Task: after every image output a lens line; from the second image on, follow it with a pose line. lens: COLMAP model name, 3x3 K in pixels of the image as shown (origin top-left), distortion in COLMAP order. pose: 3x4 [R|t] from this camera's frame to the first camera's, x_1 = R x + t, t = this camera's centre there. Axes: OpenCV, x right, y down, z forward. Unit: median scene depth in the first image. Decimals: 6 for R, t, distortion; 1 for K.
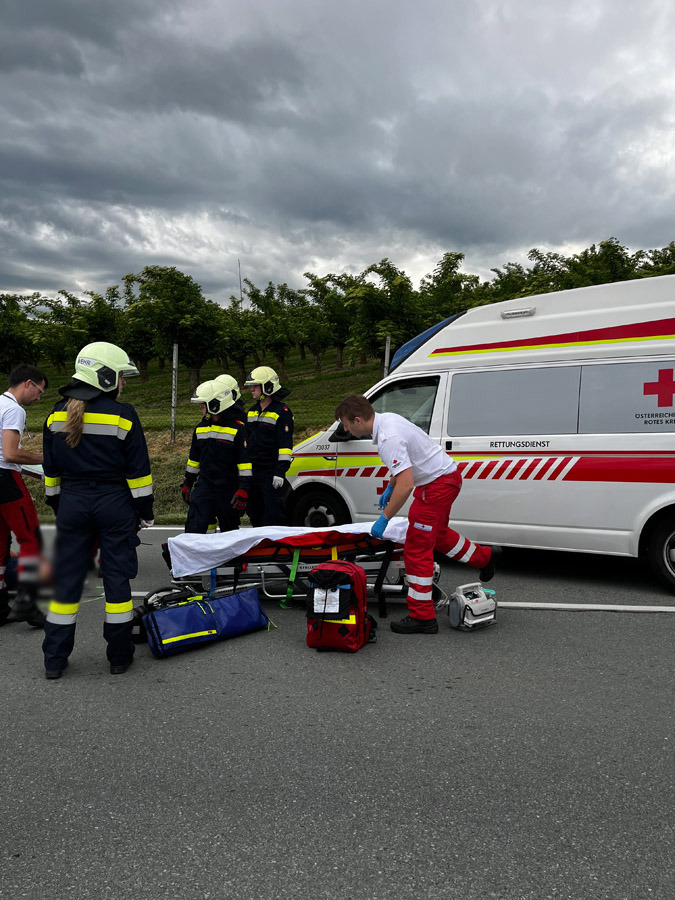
lens RADIAL K [[660.3, 0, 337.5], [0, 660.3, 450.0], [0, 0, 1]] dist [0.044309, -0.098323]
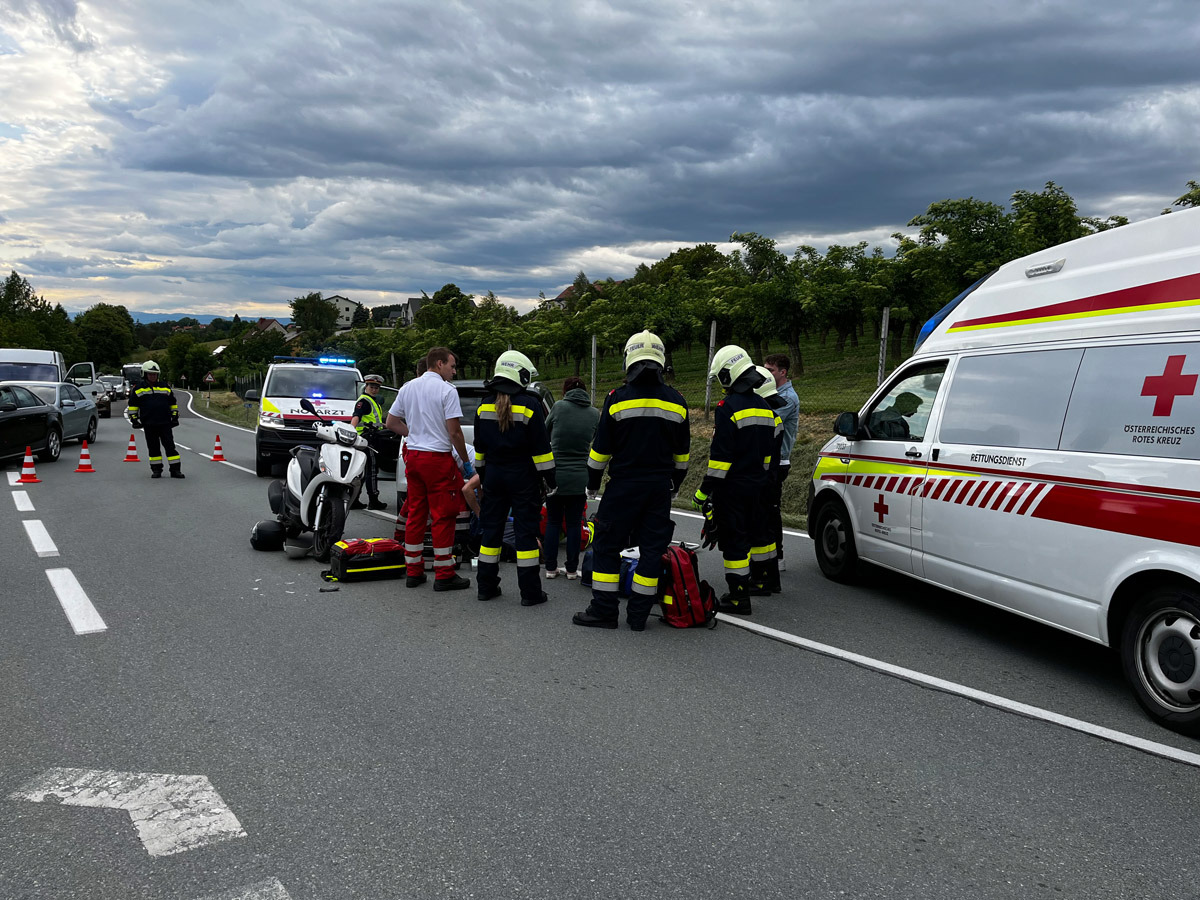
lens RADIAL K [[880.3, 0, 595.1], [0, 880.3, 434.3], [0, 0, 1]] dist [0.044309, -0.098323]
pose [[0.690014, 0.051080, -0.721992, 0.675124], [-0.046167, 0.998581, 0.026527, -0.041959], [0.722323, 0.015028, 0.691393, 0.038170]]
